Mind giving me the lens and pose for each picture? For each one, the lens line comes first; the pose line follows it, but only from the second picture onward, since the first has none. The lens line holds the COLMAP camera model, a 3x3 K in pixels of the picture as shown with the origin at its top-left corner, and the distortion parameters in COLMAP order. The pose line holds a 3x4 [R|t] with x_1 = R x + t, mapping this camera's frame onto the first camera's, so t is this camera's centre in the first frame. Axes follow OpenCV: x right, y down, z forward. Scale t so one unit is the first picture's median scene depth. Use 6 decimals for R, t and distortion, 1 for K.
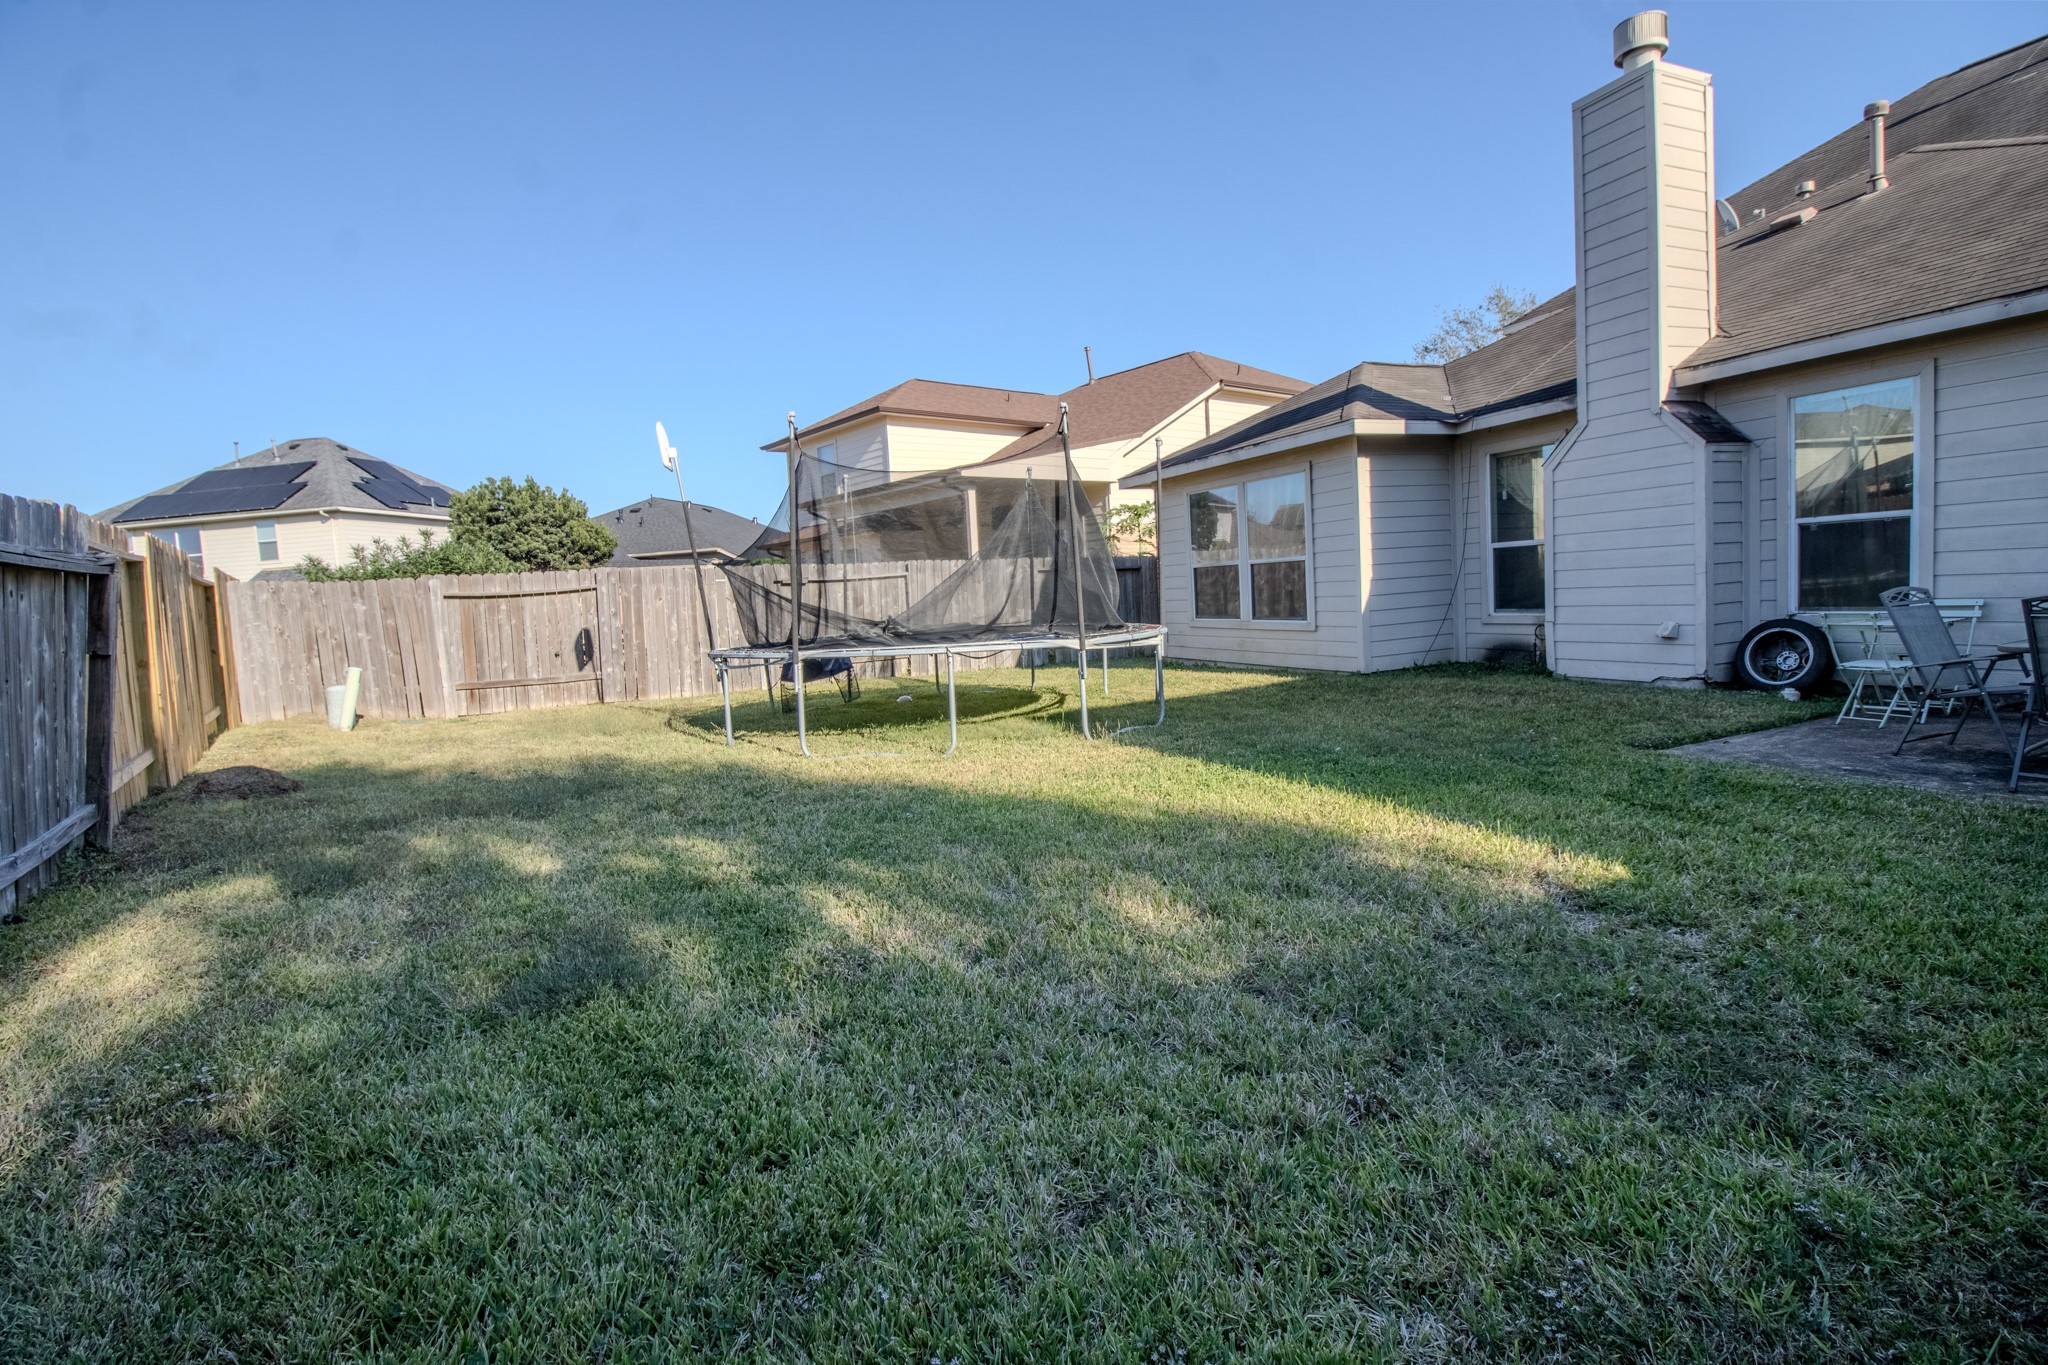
lens RADIAL K [[1007.2, 0, 1021.4], [0, 1007.2, 664.9], [0, 0, 1]] dist [0.000443, -0.016483]
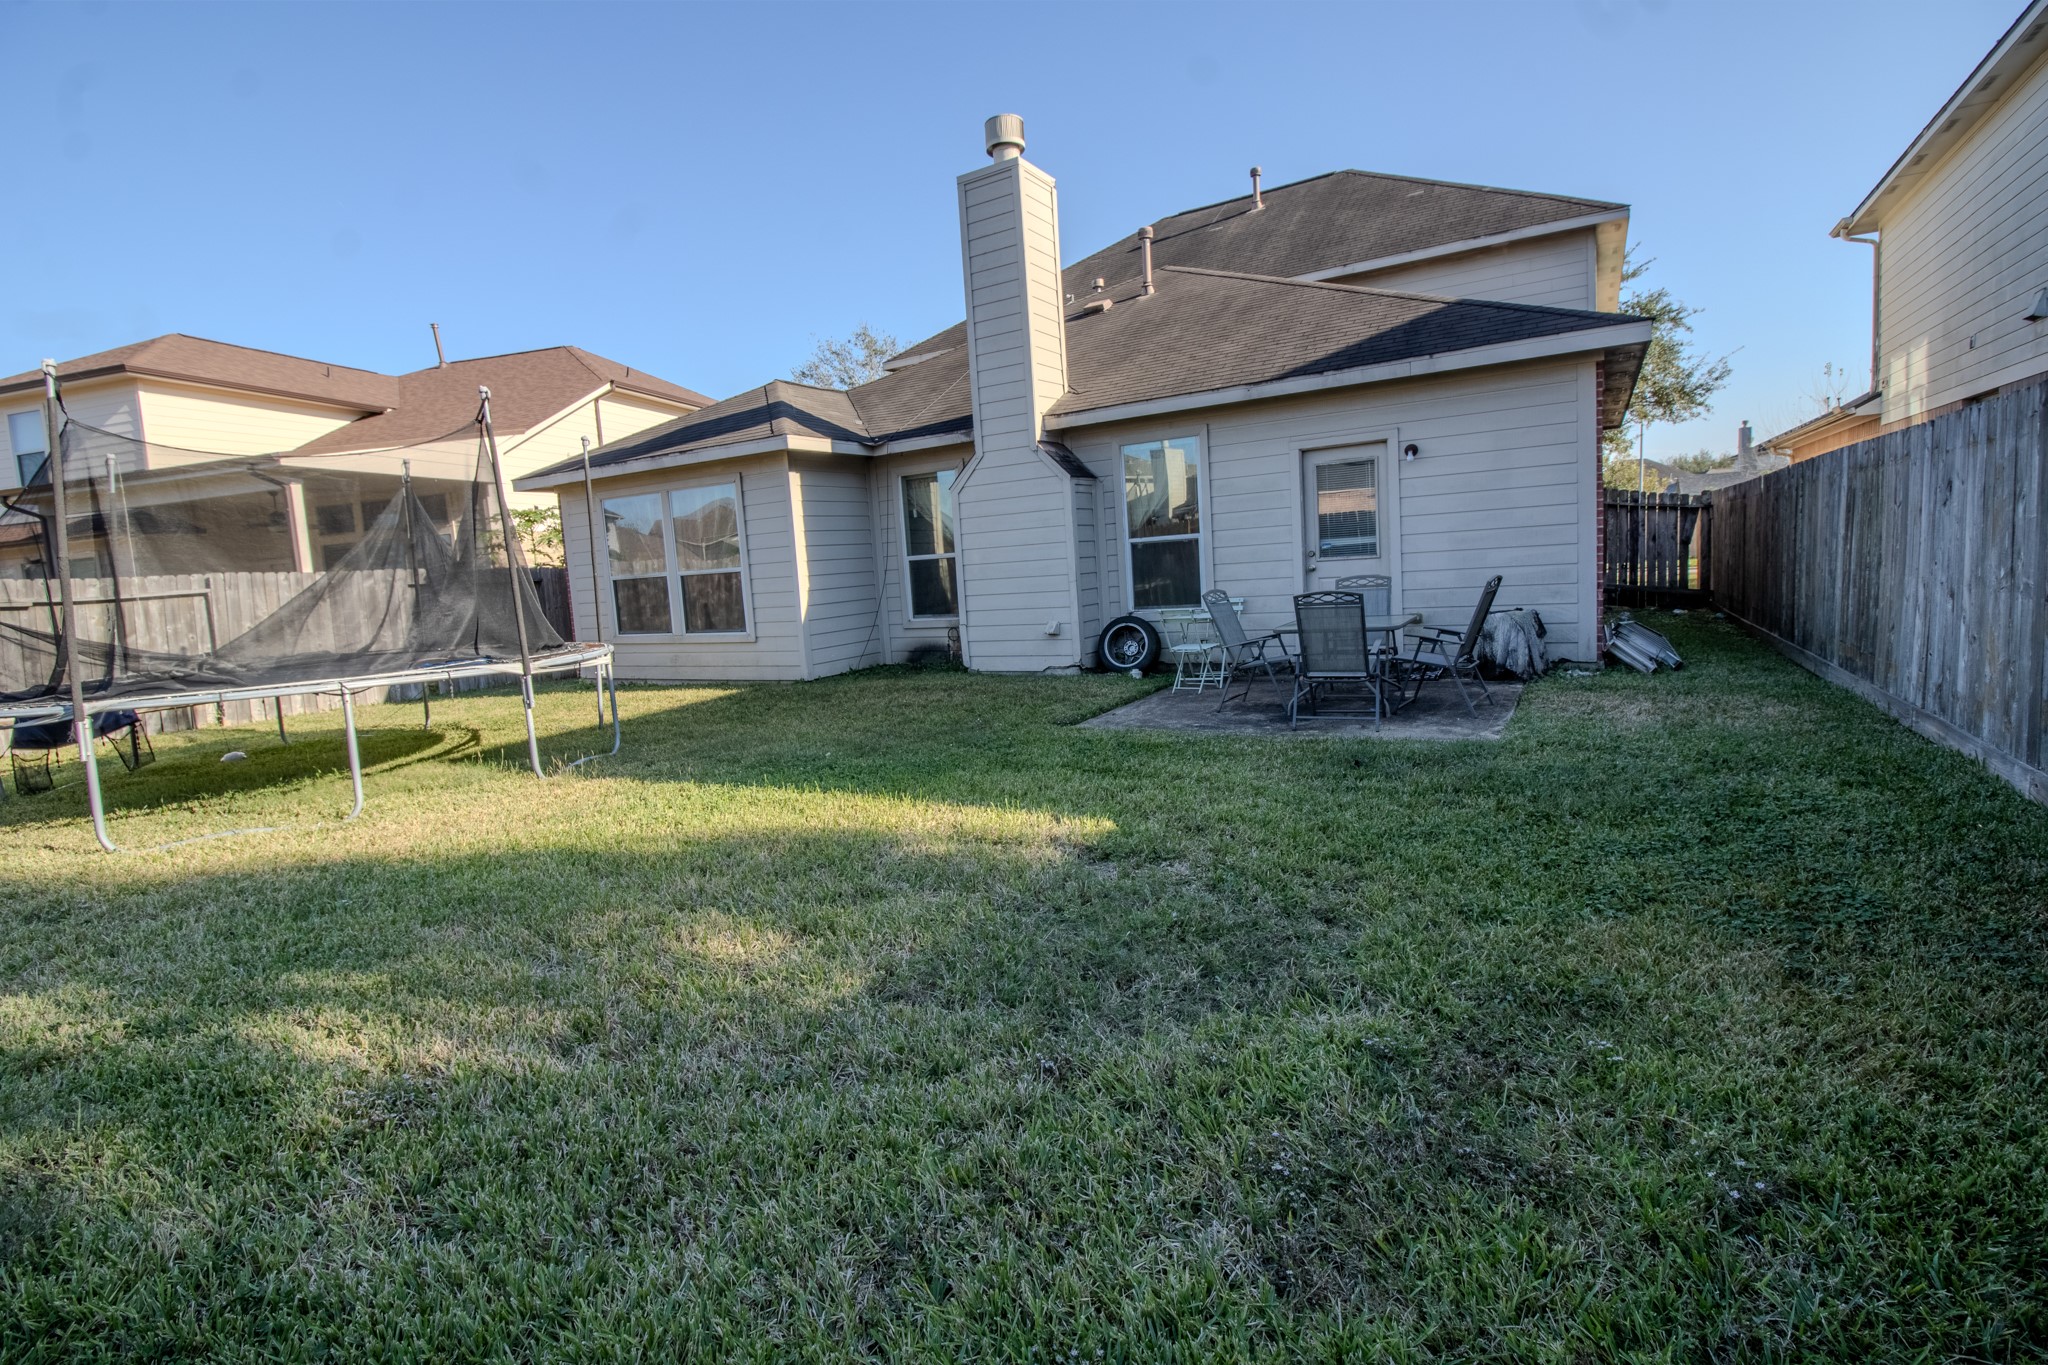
lens RADIAL K [[996.5, 0, 1012.9], [0, 996.5, 664.8], [0, 0, 1]] dist [-0.000611, -0.013458]
pose [[0.787386, -0.057060, 0.613813, -0.139938], [0.064869, 0.997848, 0.009547, -0.004656], [-0.613037, 0.032301, 0.789393, 0.070421]]
